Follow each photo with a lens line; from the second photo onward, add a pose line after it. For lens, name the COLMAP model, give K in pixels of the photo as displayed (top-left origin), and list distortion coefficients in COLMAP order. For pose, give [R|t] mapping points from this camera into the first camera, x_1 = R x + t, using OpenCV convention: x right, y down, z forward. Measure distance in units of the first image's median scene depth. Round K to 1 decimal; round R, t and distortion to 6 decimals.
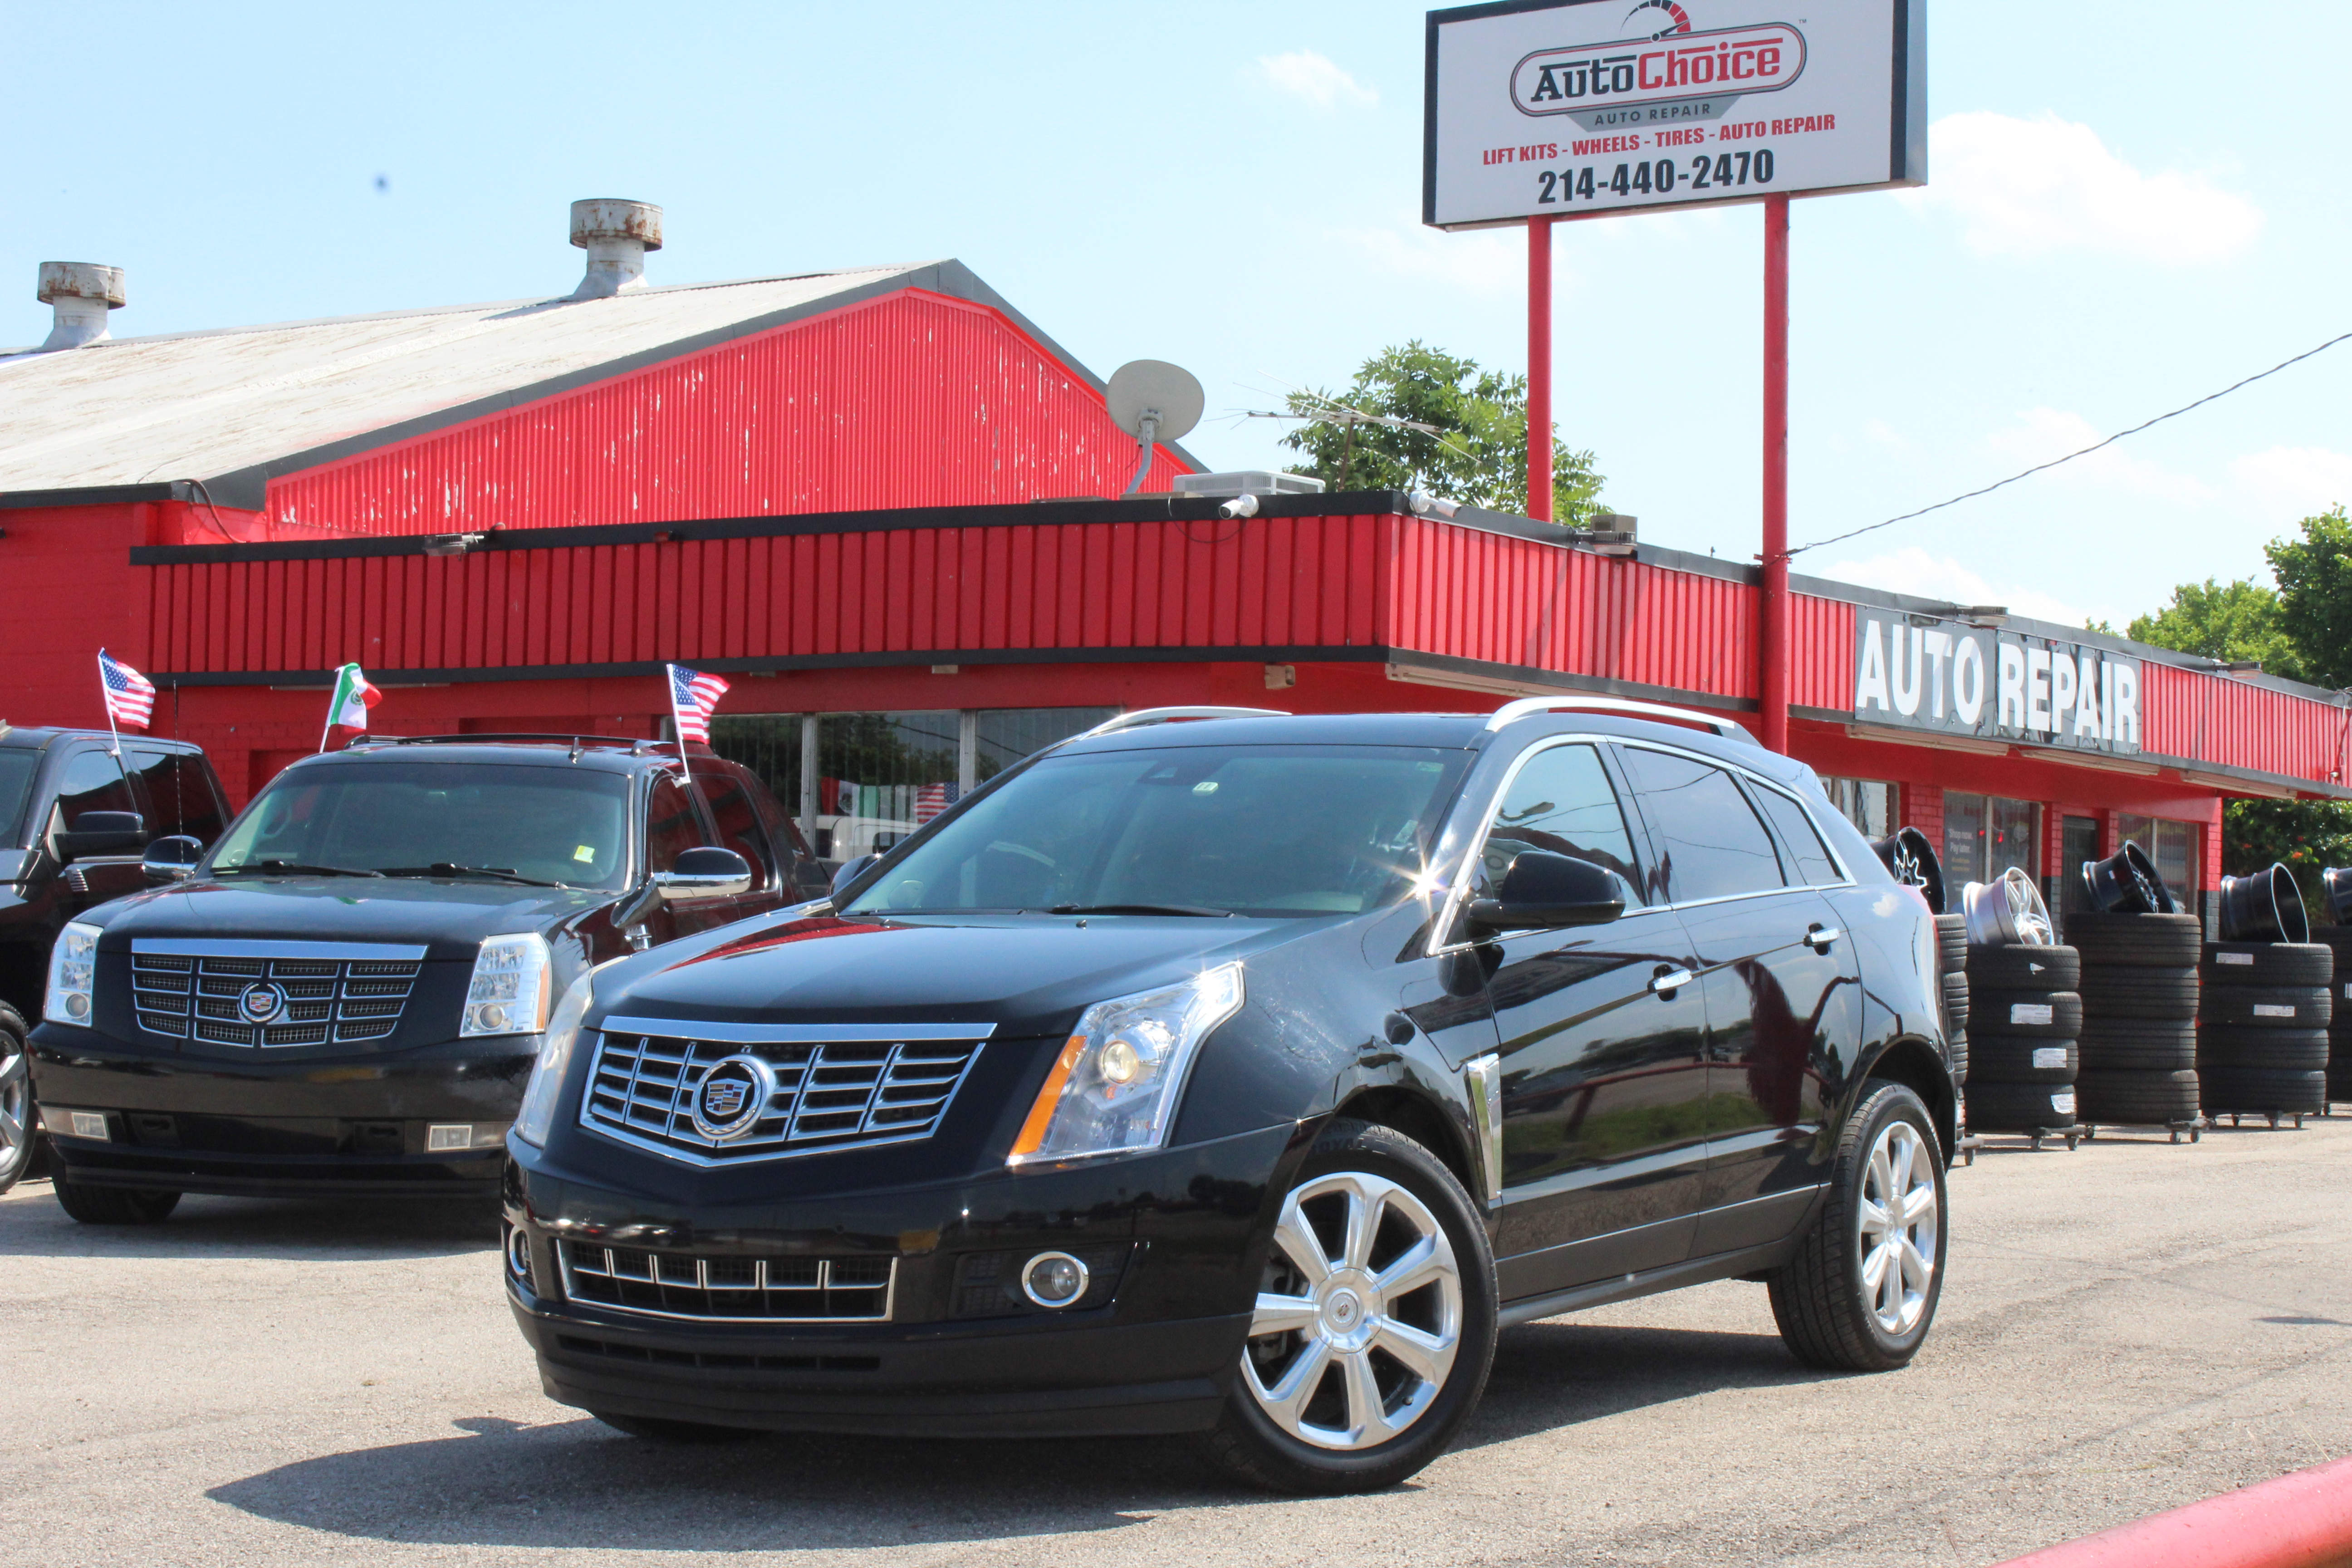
lens RADIAL K [[4269.3, 0, 1176.0], [0, 4269.3, 784.0], [0, 0, 1]] dist [-0.015278, 0.009470]
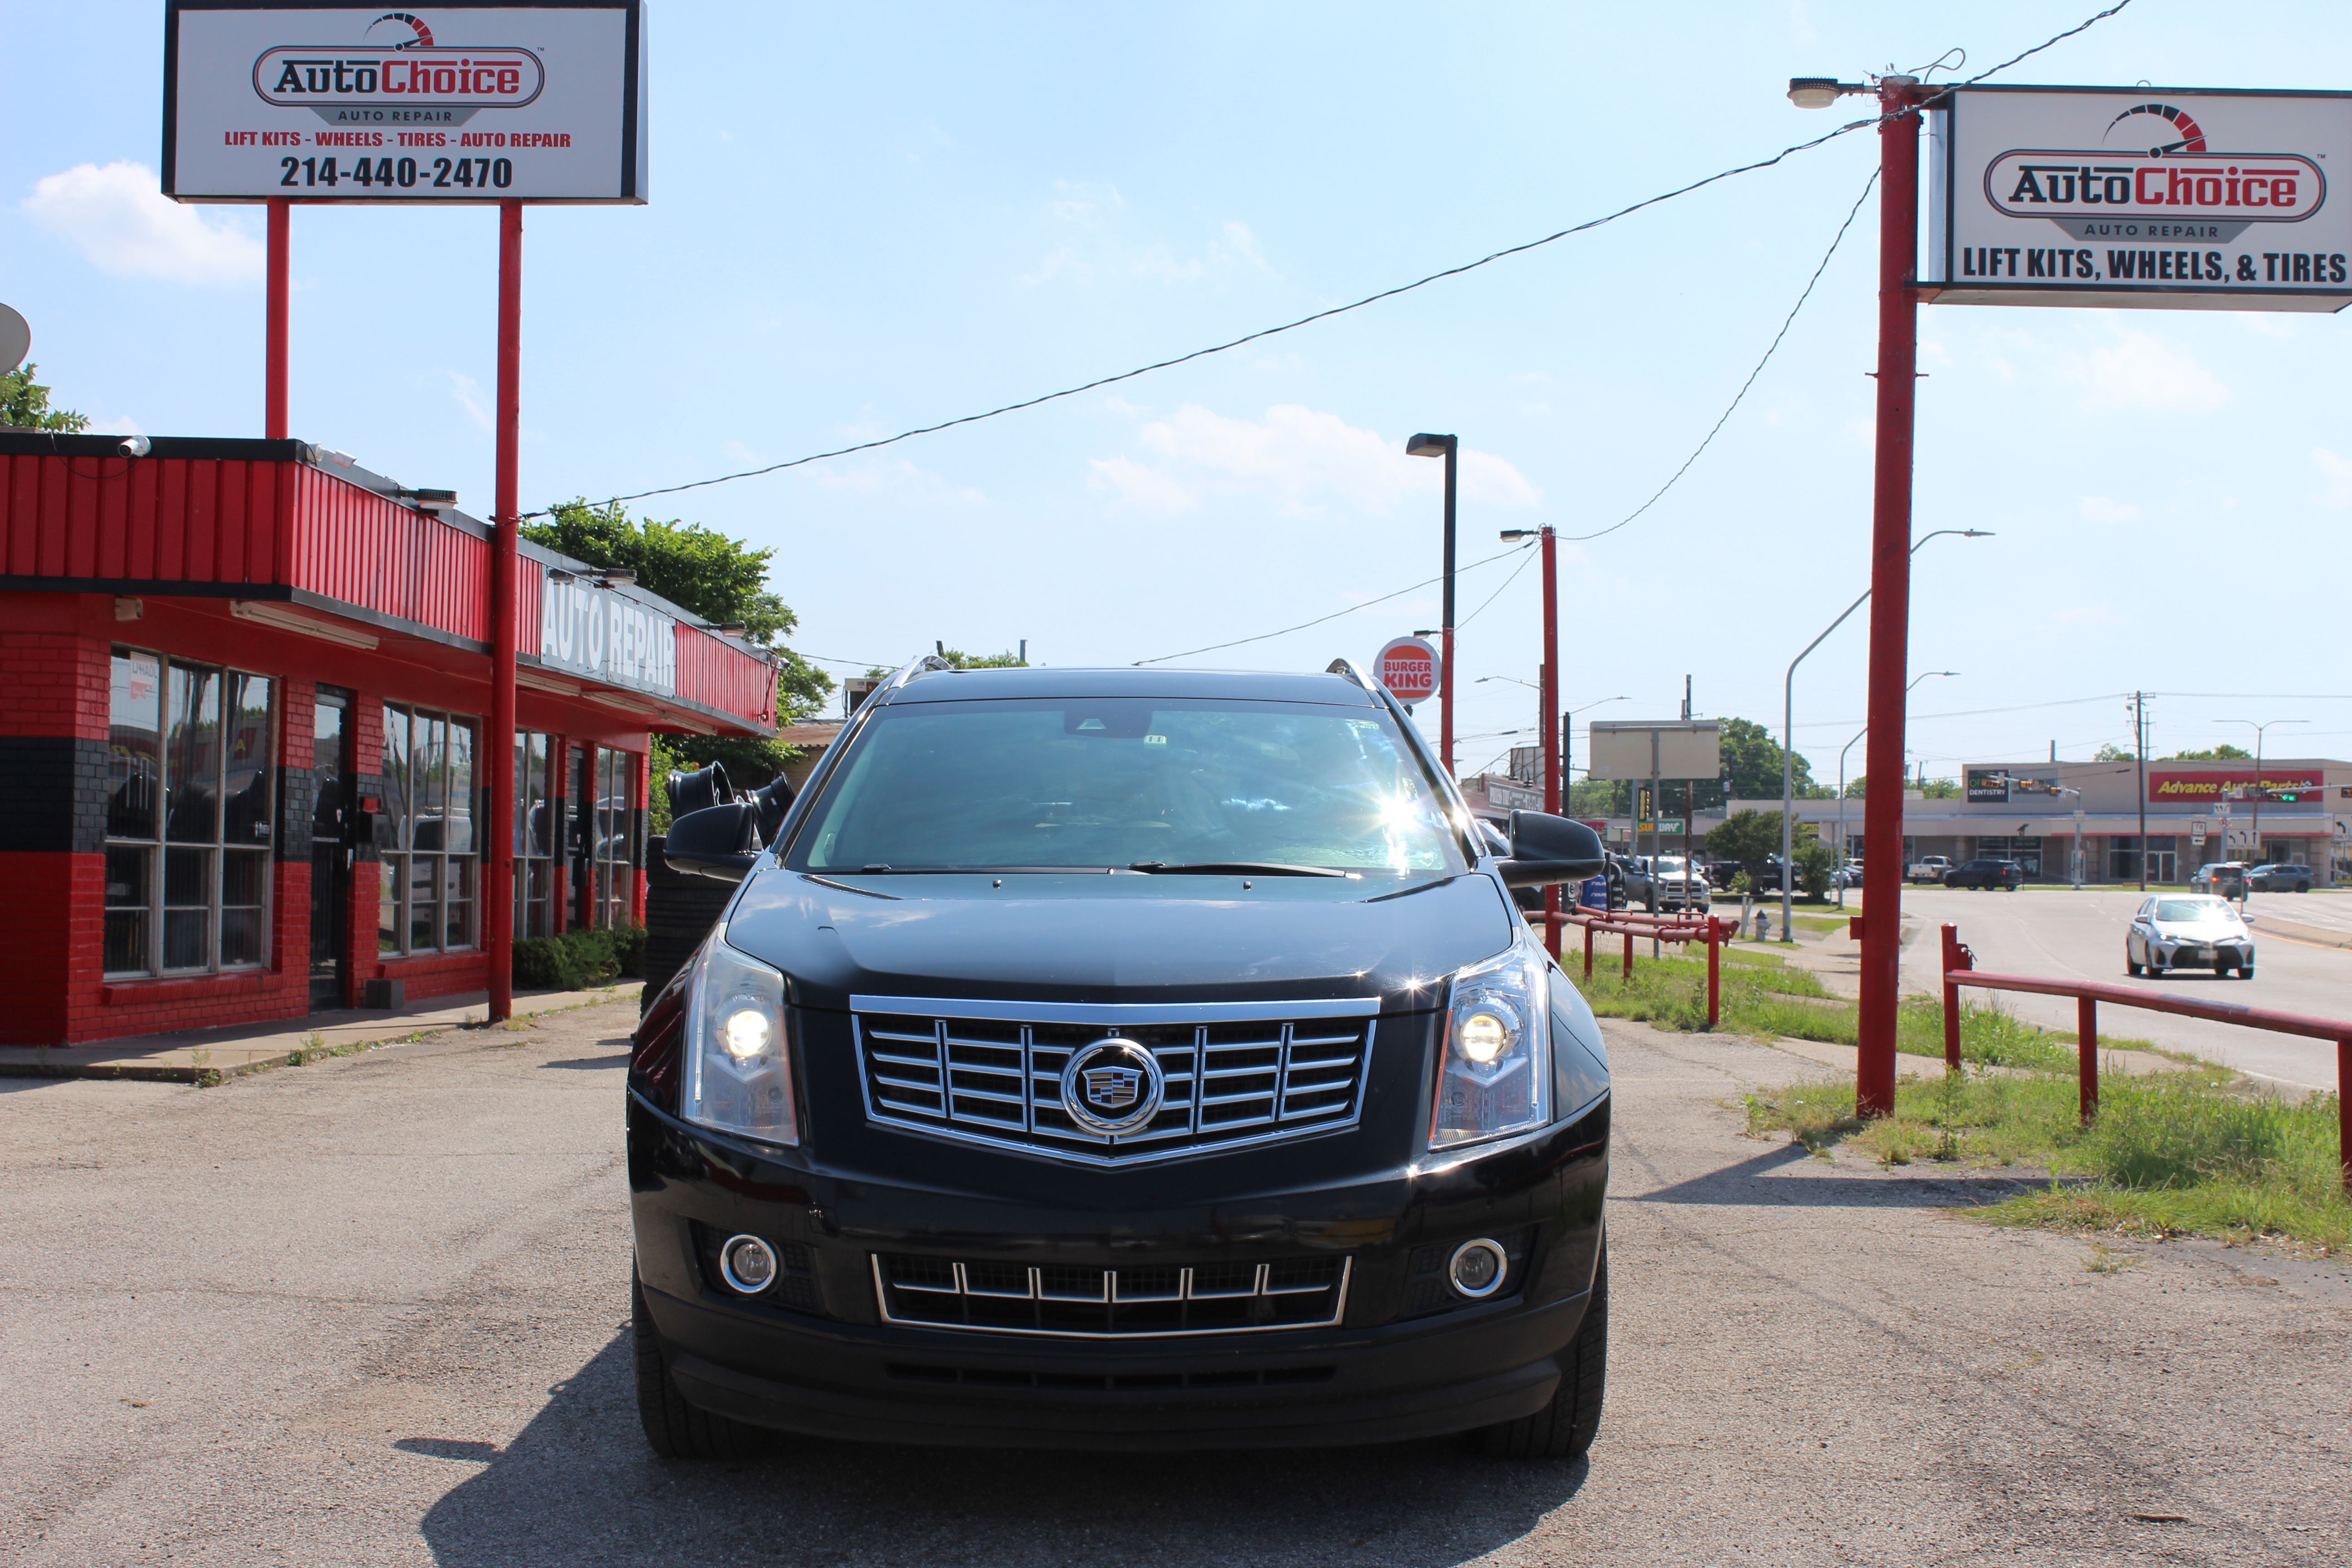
lens RADIAL K [[3329.3, 0, 1176.0], [0, 3329.3, 784.0], [0, 0, 1]] dist [-0.056903, 0.111718]
pose [[0.841948, 0.010118, 0.539463, -0.183700], [-0.022164, 0.999629, 0.015843, -0.000668], [-0.539103, -0.025295, 0.841860, 0.157678]]
